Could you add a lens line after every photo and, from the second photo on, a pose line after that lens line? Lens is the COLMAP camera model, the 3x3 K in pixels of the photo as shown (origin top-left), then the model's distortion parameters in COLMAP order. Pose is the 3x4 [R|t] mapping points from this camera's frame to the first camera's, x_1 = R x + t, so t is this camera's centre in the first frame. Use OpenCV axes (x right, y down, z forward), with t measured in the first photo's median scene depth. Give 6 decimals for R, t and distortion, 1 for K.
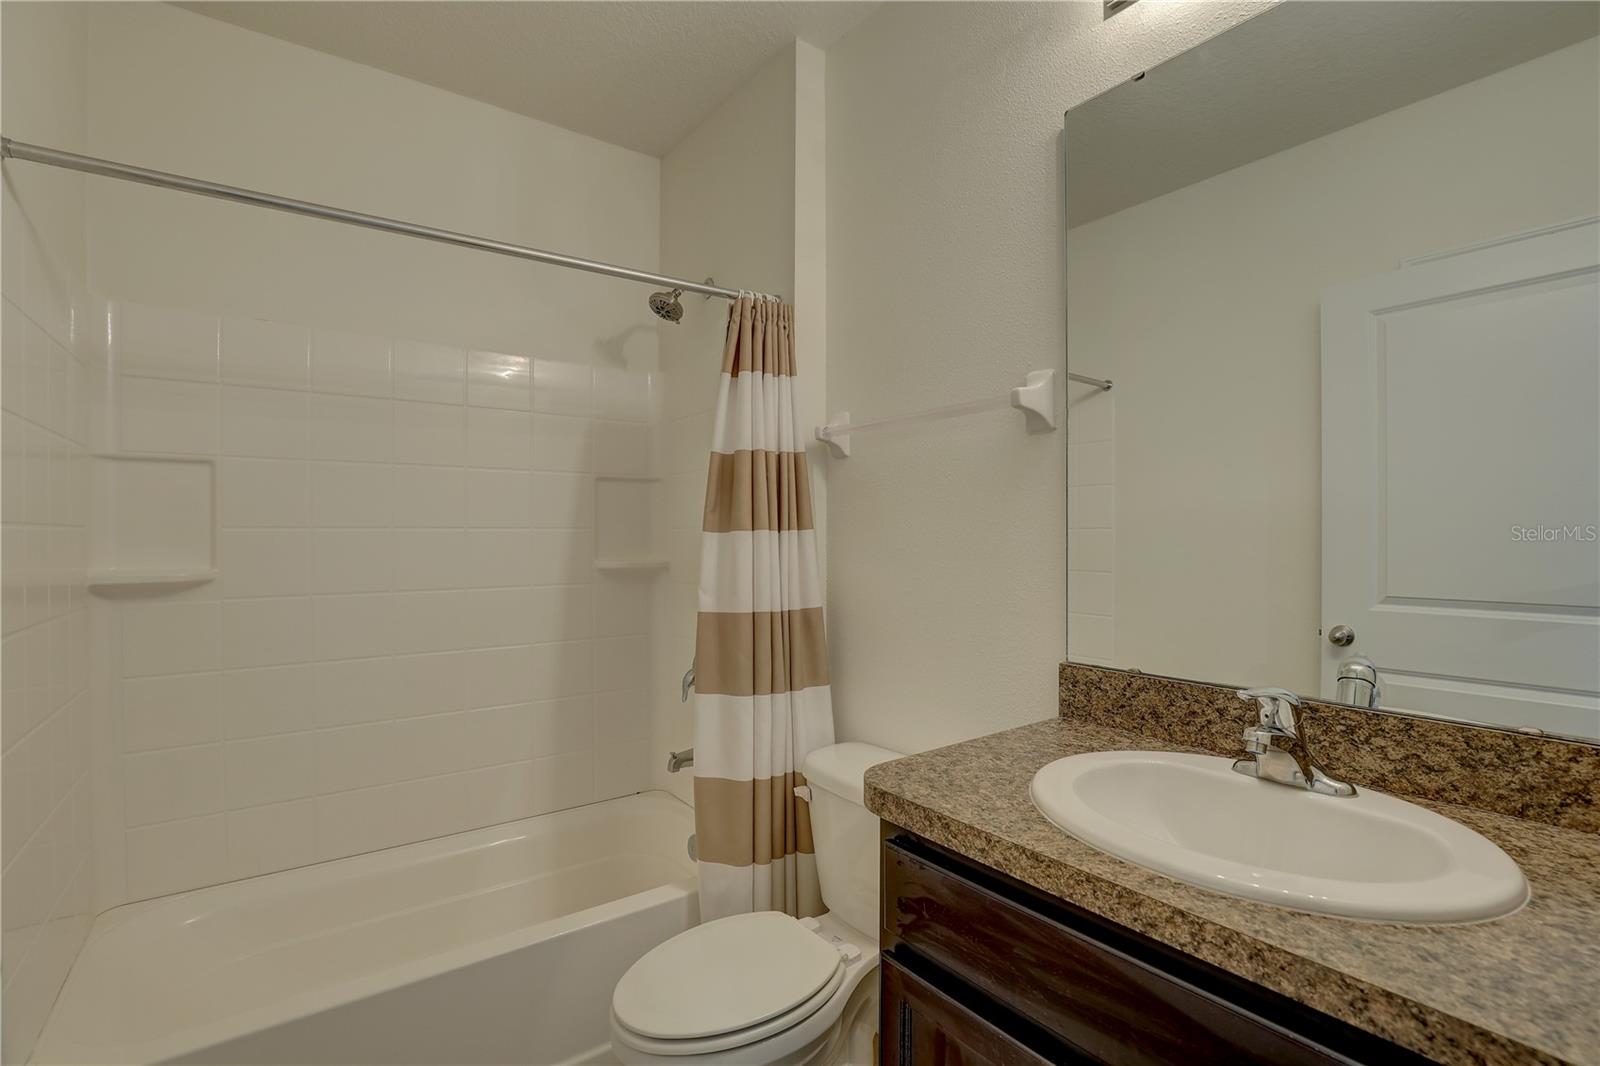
lens RADIAL K [[724.5, 0, 803.6], [0, 724.5, 536.9], [0, 0, 1]] dist [-0.034984, 0.002343]
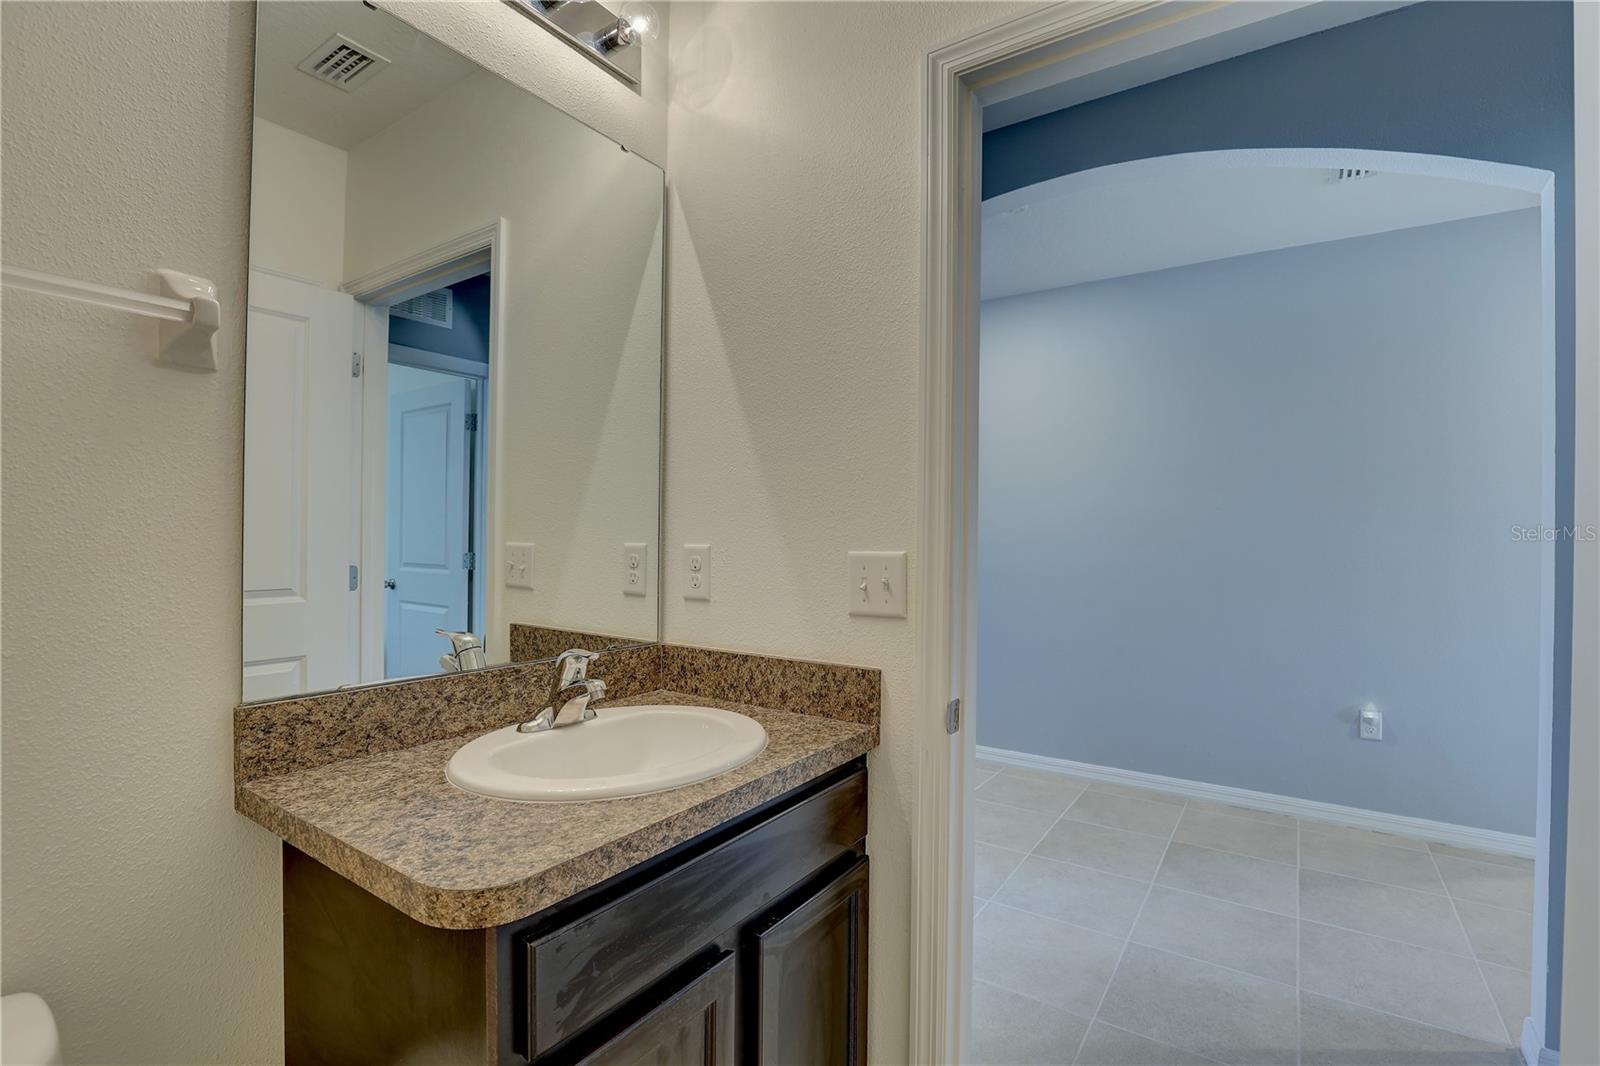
lens RADIAL K [[724.5, 0, 808.8], [0, 724.5, 527.0], [0, 0, 1]] dist [-0.034984, 0.002343]
pose [[-0.323528, 0.009616, 0.946170, -0.706065], [-0.005750, 0.999910, -0.012128, 0.002610], [-0.946201, -0.009364, -0.323443, 1.016377]]
